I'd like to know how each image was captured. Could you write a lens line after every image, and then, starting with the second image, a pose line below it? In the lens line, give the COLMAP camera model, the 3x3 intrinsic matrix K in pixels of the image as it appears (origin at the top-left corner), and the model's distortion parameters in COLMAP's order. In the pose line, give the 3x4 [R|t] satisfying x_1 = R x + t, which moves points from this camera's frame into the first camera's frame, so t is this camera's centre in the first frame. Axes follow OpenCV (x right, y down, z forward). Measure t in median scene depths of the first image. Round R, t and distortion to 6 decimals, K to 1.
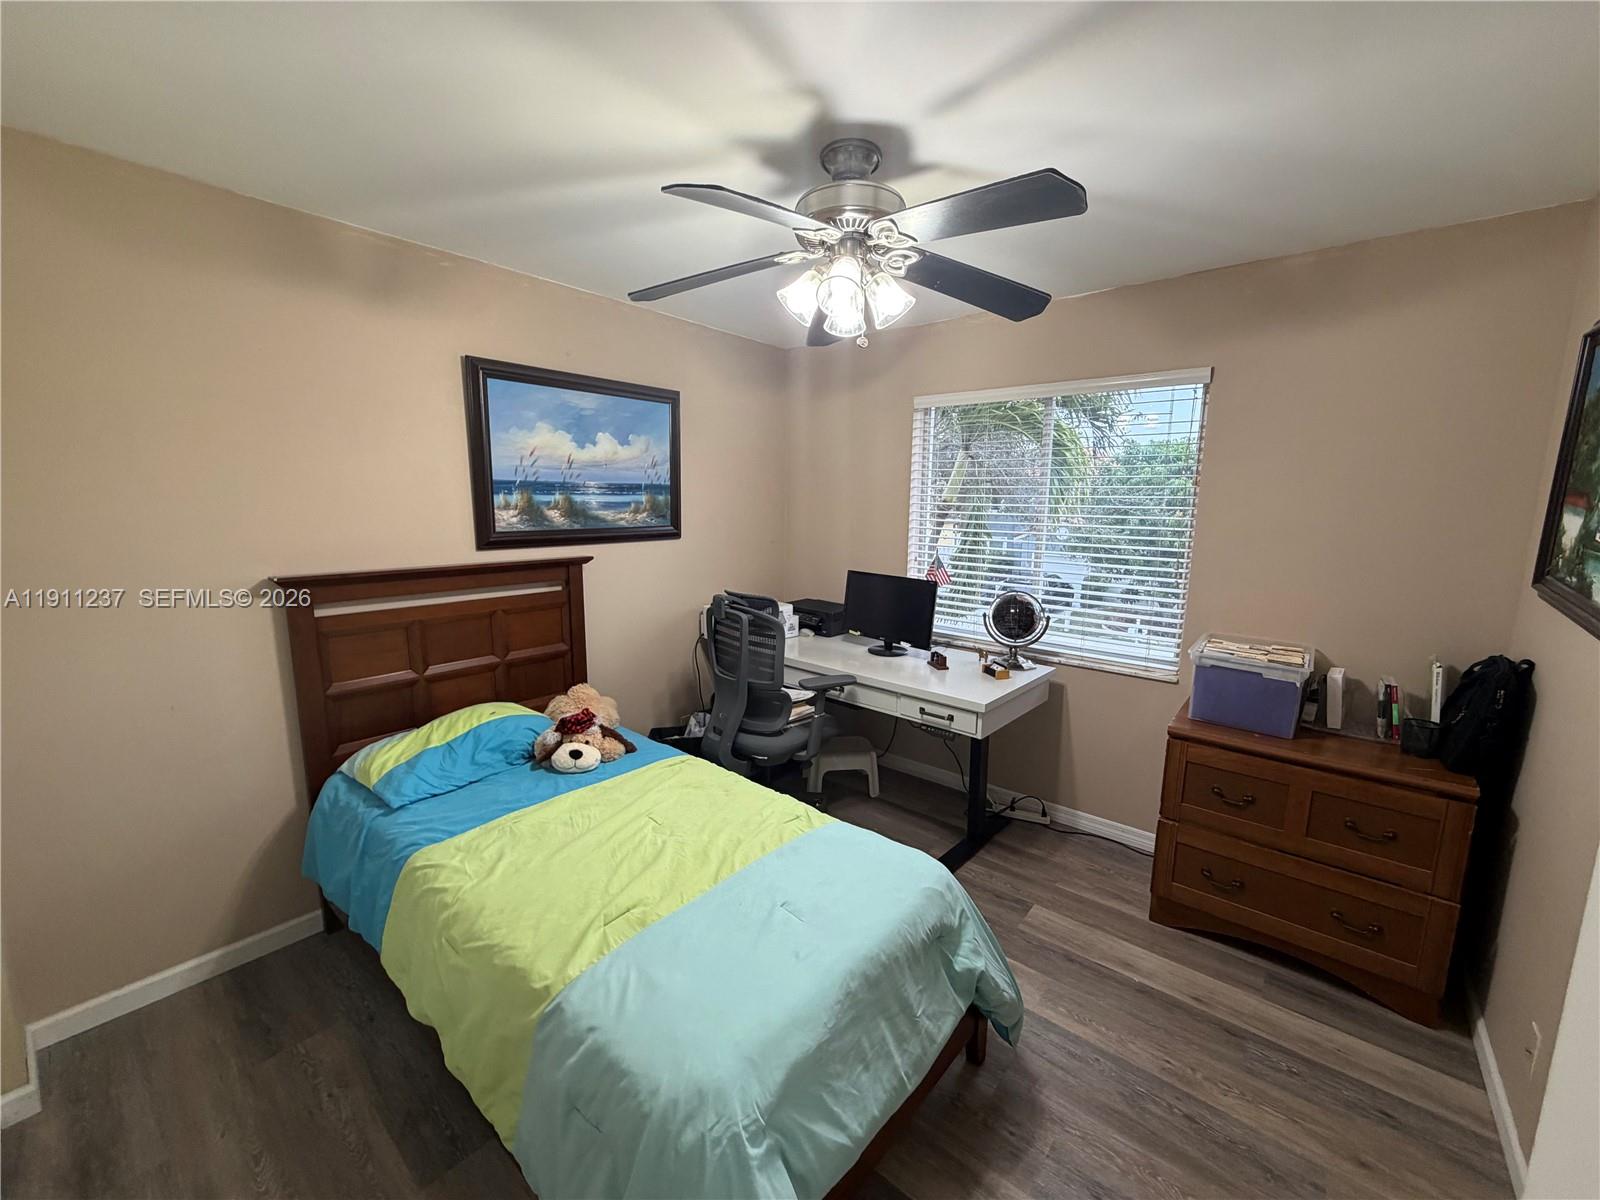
lens RADIAL K [[636.6, 0, 796.3], [0, 636.6, 601.5], [0, 0, 1]] dist [-0.000343, -0.000223]
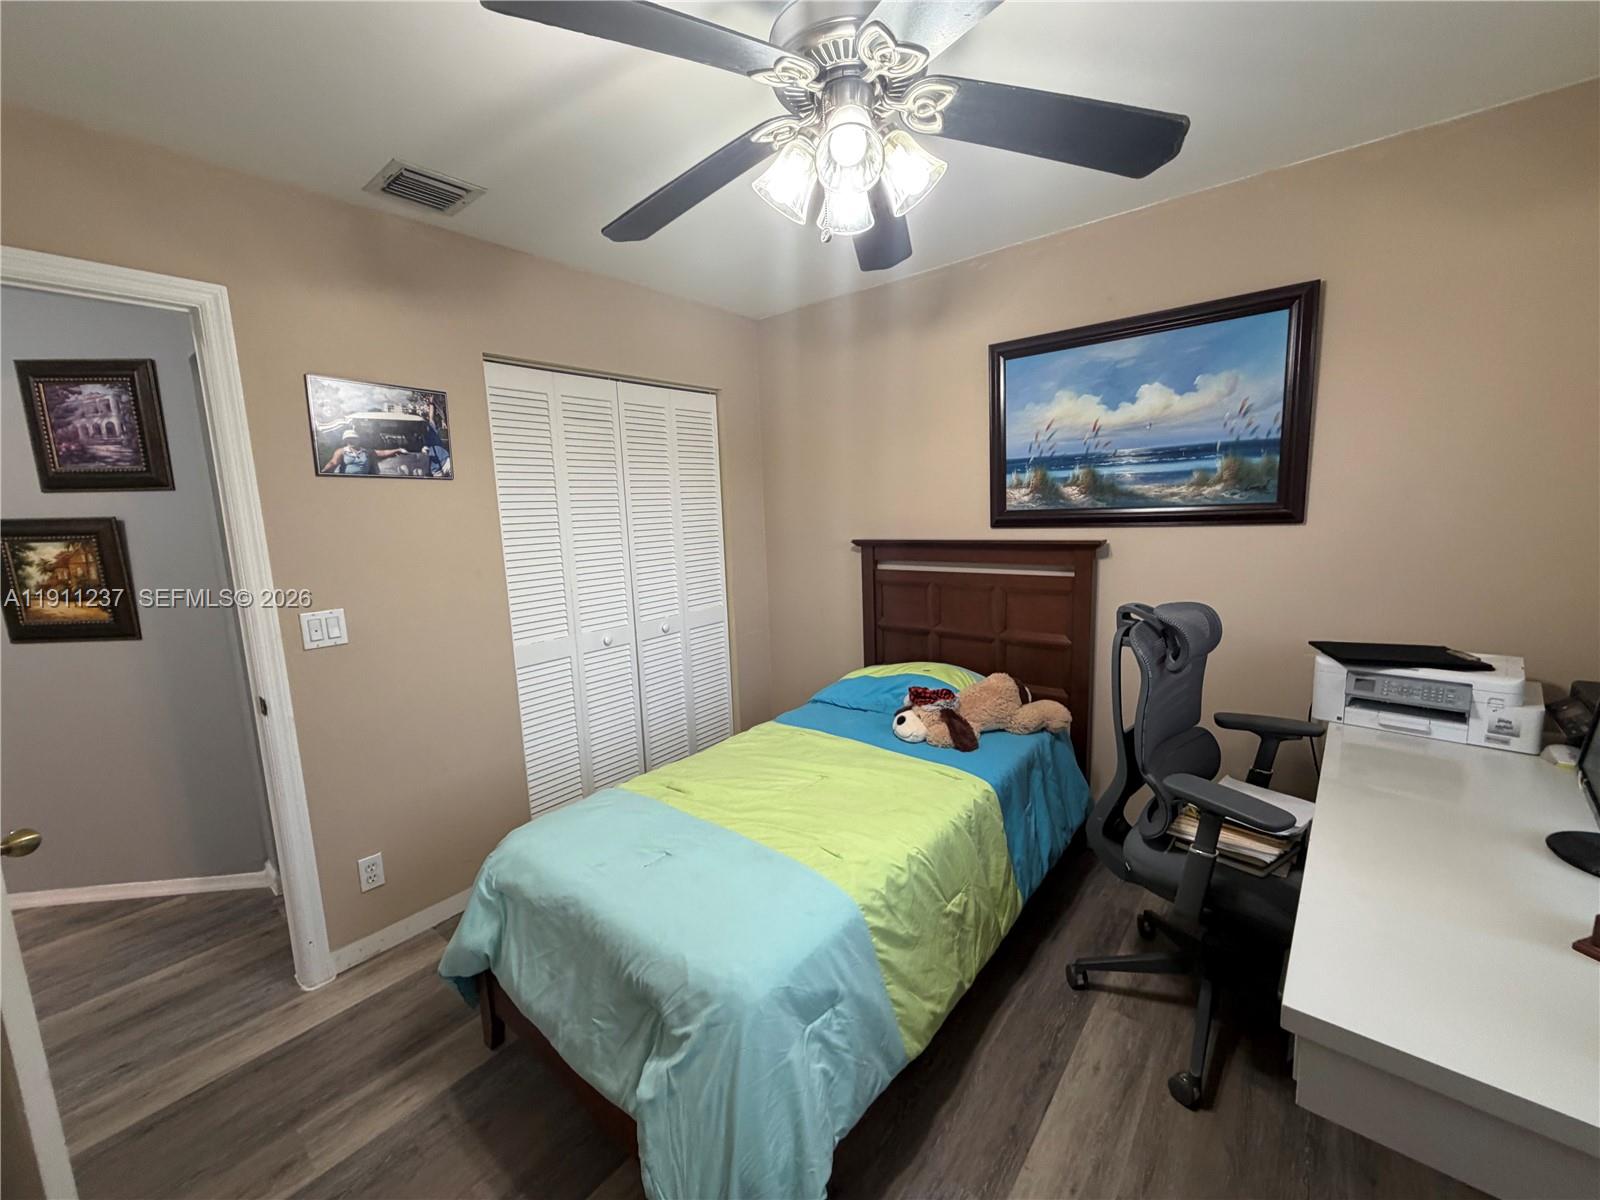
lens RADIAL K [[636.6, 0, 796.3], [0, 636.6, 601.5], [0, 0, 1]] dist [-0.000343, -0.000223]
pose [[0.015883, 0.132414, -0.991067, 0.514559], [-0.125309, 0.983641, 0.129414, -0.051234], [0.991991, 0.122134, 0.032216, 0.598335]]
